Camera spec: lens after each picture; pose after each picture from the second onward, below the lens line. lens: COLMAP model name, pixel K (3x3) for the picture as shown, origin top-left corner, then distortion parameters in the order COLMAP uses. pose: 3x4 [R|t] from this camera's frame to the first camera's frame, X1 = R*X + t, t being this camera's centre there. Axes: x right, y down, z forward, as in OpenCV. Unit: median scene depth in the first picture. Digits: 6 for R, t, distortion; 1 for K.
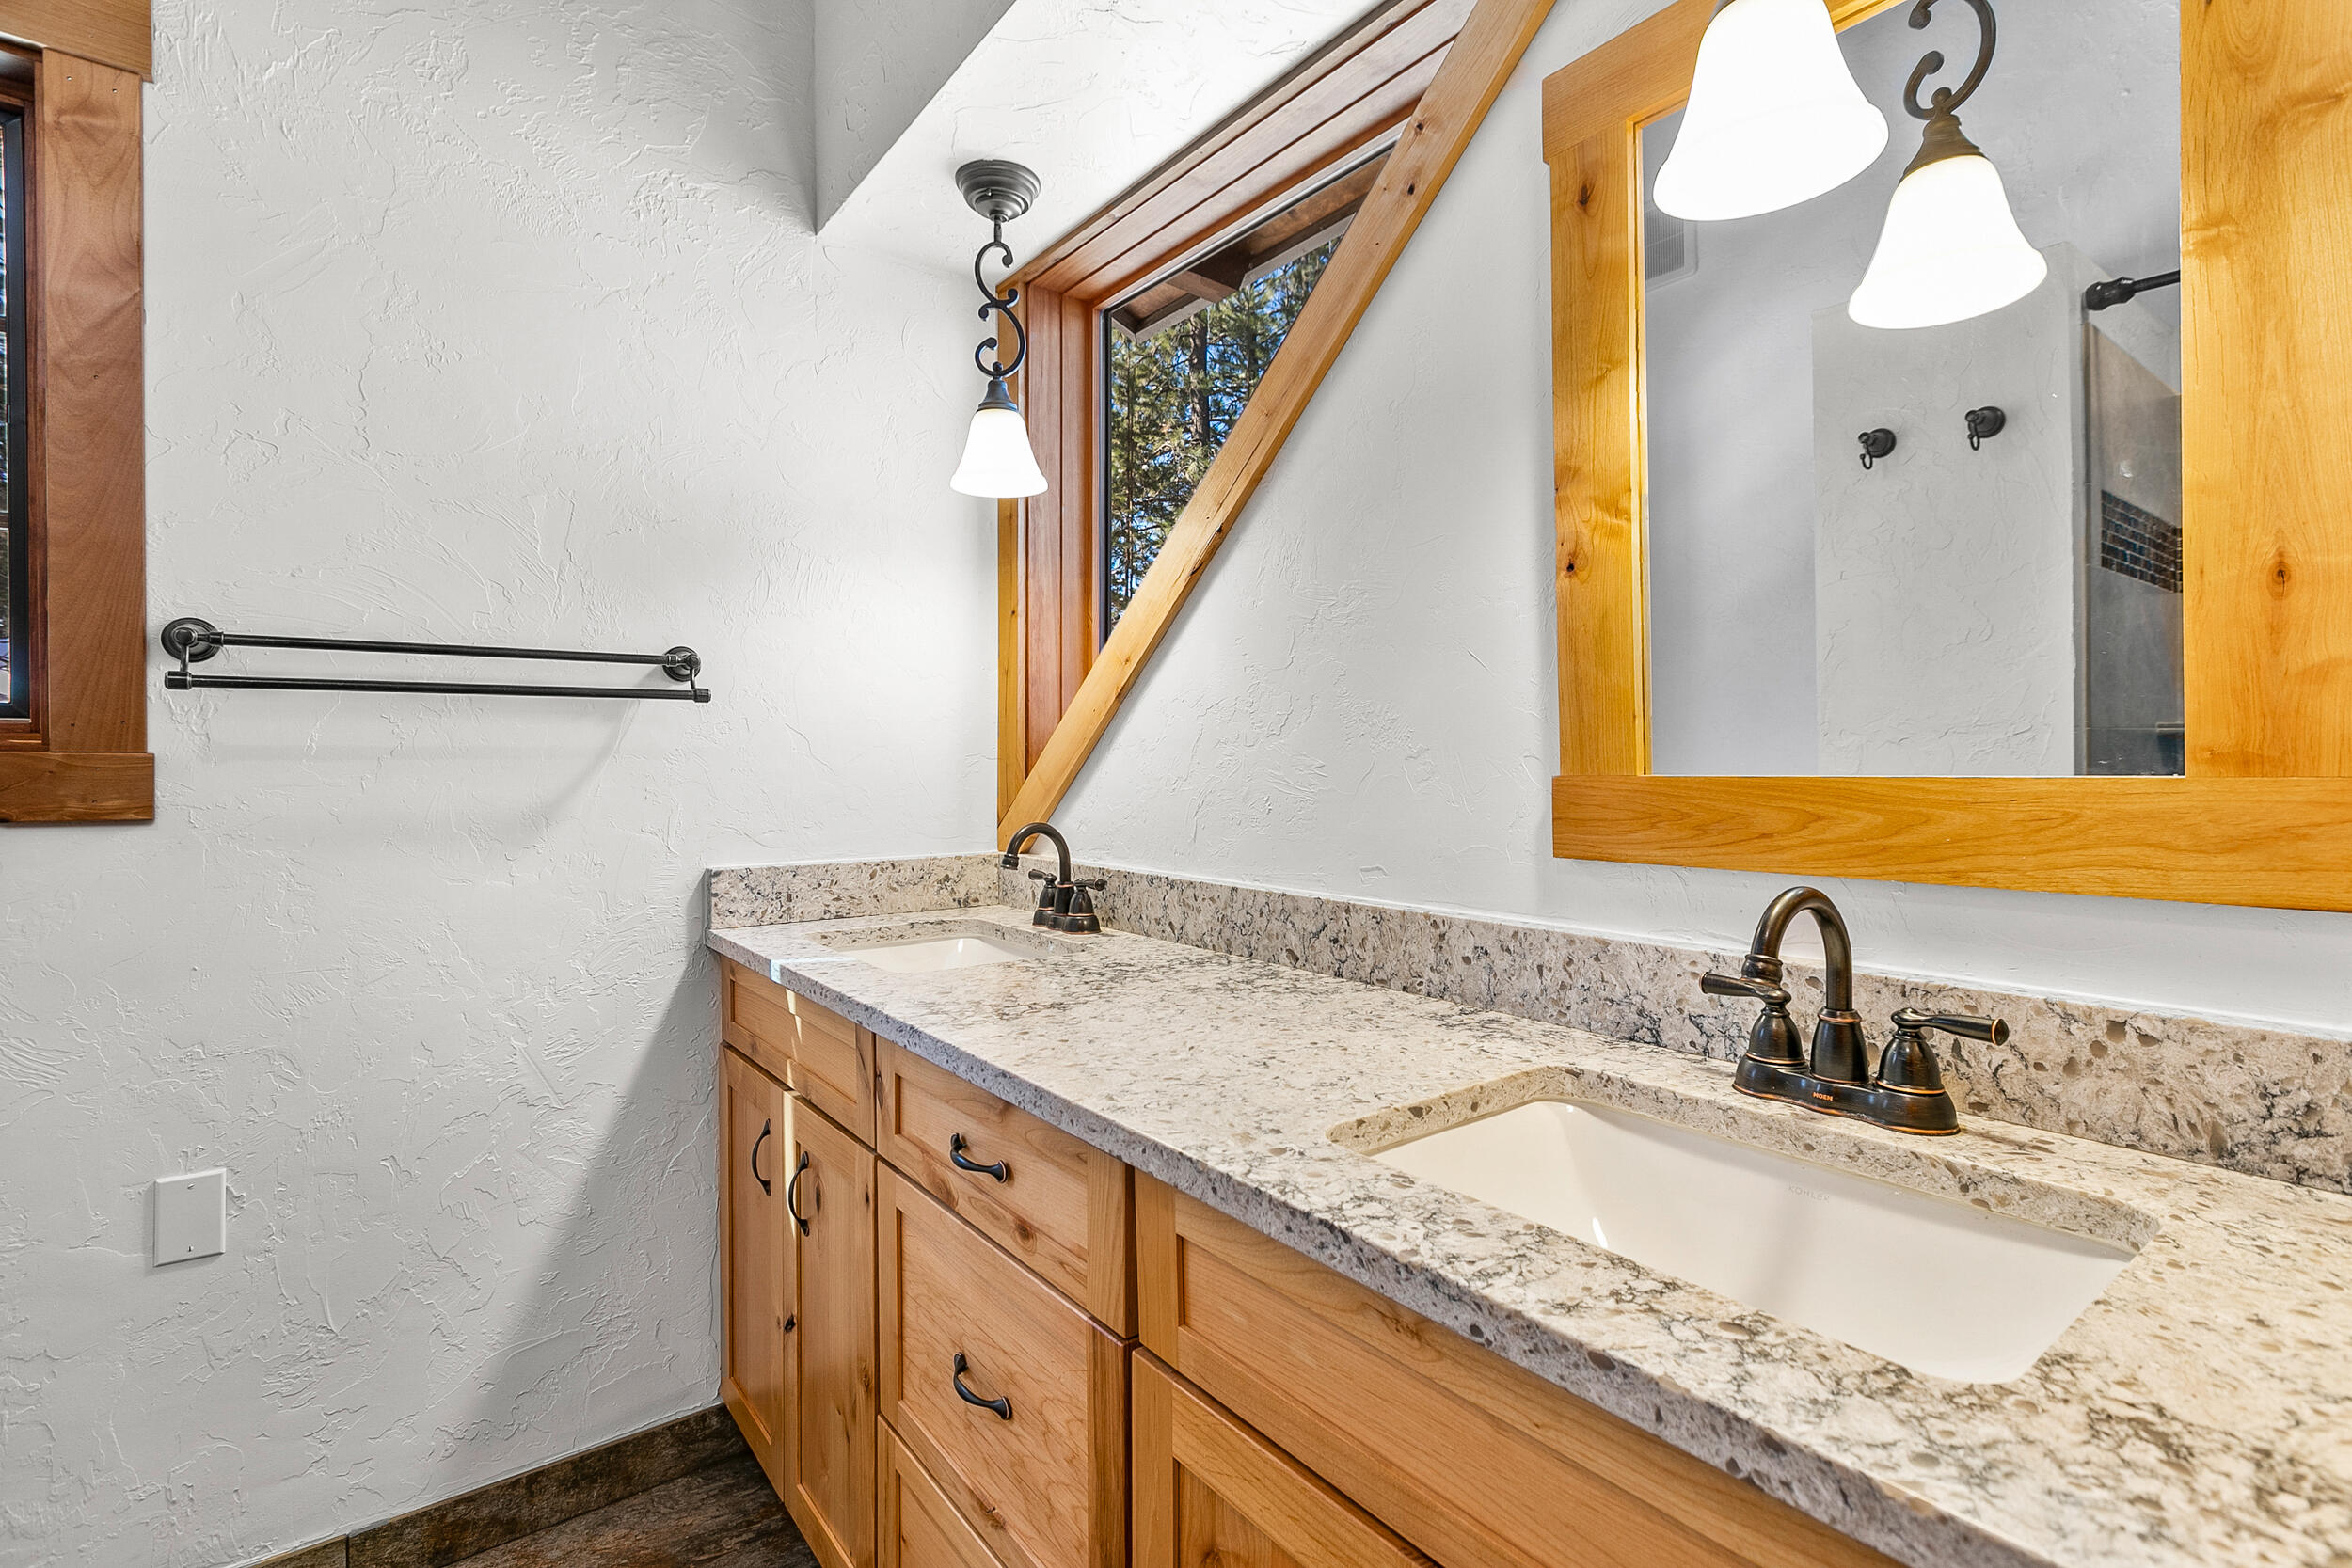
lens RADIAL K [[1069.6, 0, 1184.7], [0, 1069.6, 755.7], [0, 0, 1]] dist [0.001922, 0.000497]
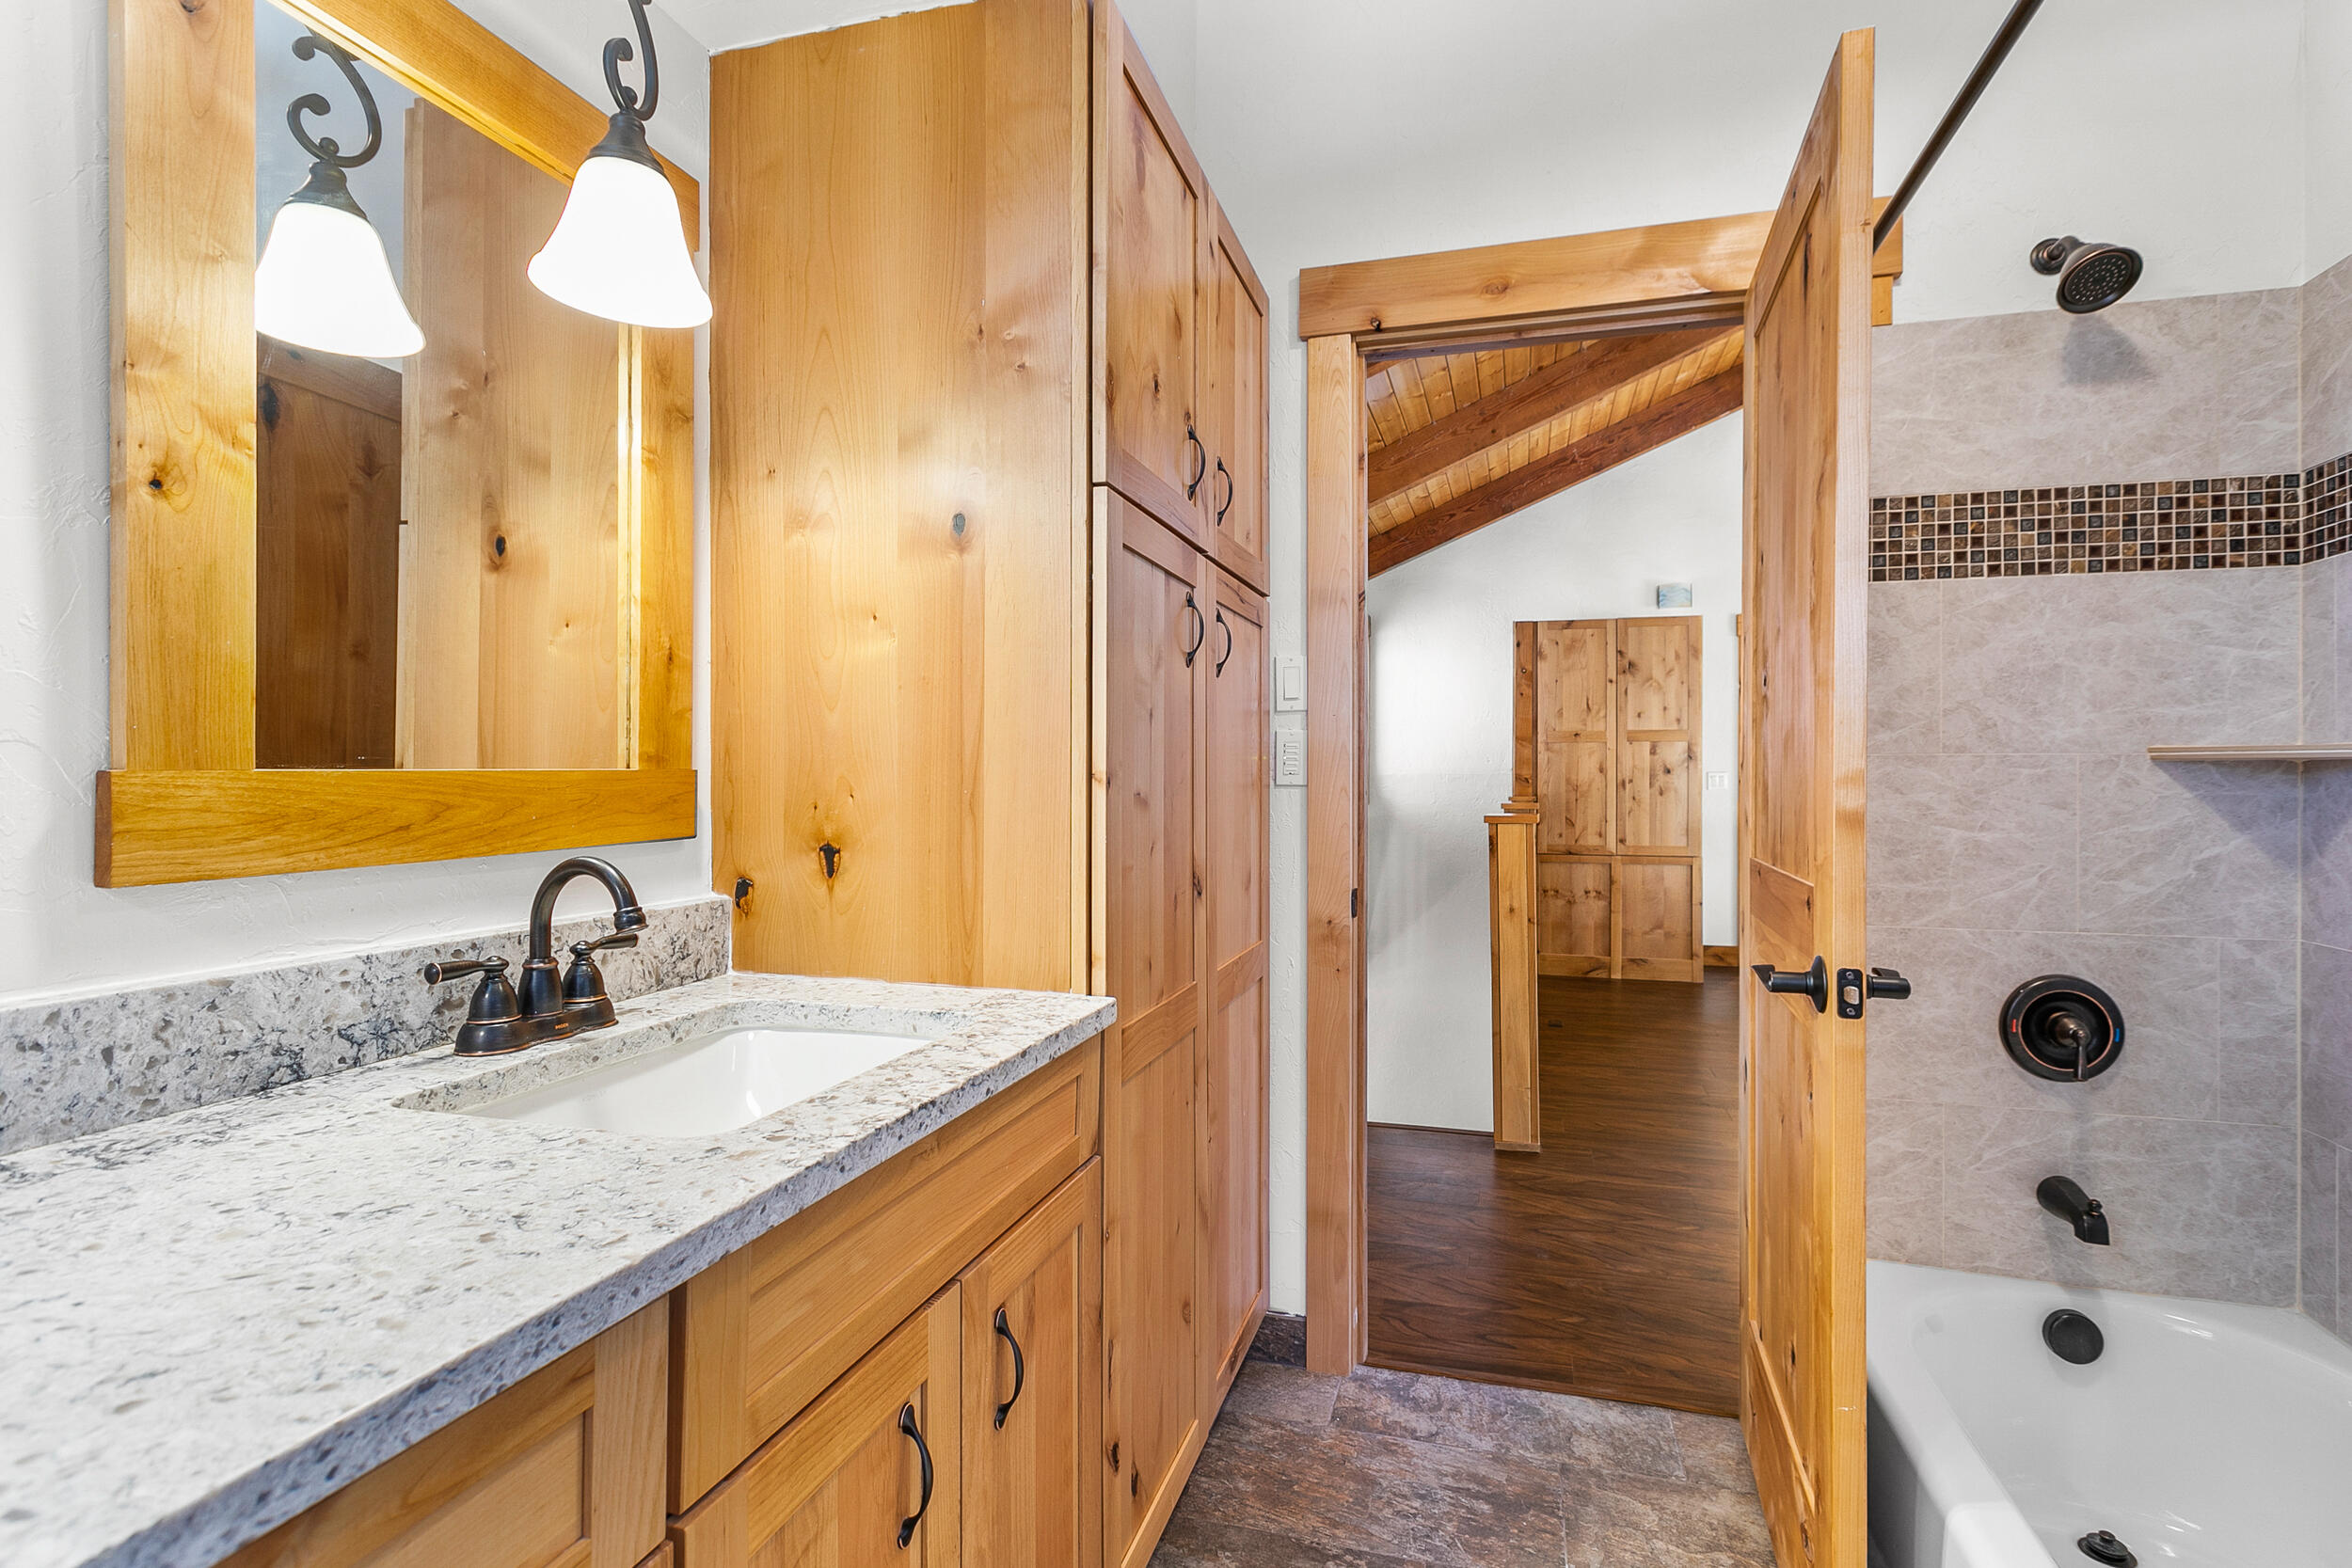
lens RADIAL K [[1054.0, 0, 1191.2], [0, 1054.0, 785.8], [0, 0, 1]] dist [0.002959, -0.000494]
pose [[-0.567652, -0.005185, 0.823253, -0.805529], [-0.002444, 0.999986, 0.004613, 0.030749], [-0.823265, 0.000607, -0.567657, 1.063897]]
